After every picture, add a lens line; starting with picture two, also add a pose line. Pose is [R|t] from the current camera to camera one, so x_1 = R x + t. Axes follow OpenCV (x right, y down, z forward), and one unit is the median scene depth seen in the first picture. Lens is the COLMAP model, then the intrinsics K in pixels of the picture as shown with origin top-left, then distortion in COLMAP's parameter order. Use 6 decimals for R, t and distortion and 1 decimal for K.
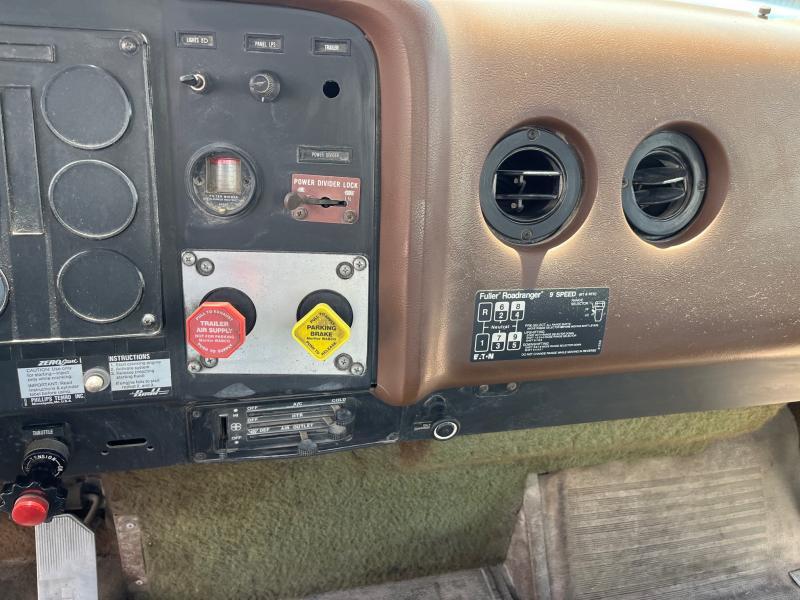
lens RADIAL K [[598.1, 0, 400.0], [0, 598.1, 300.0], [0, 0, 1]] dist [0.053288, -0.073785]
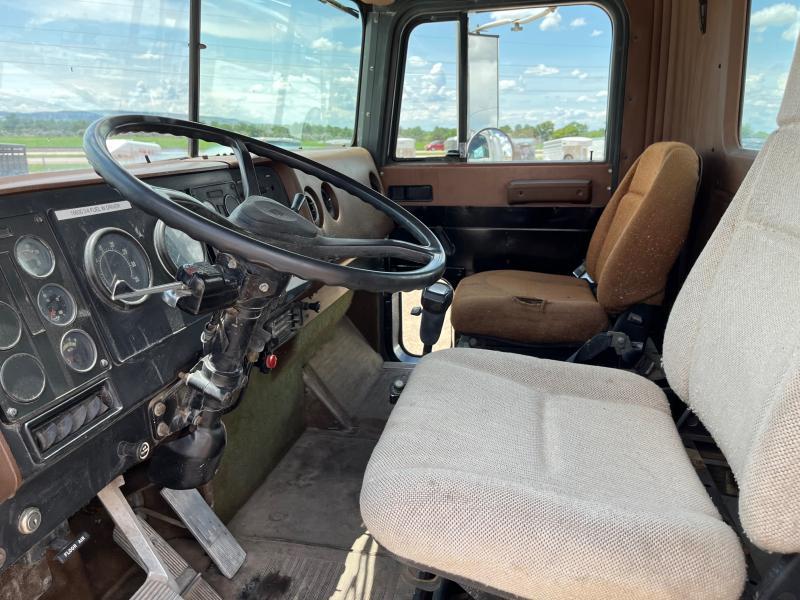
lens RADIAL K [[598.1, 0, 400.0], [0, 598.1, 300.0], [0, 0, 1]] dist [0.053288, -0.073785]
pose [[0.451525, -0.351975, 0.819902, -2.225614], [0.512048, 0.854746, 0.084946, 0.174743], [-0.730707, 0.381474, 0.566167, -0.865857]]
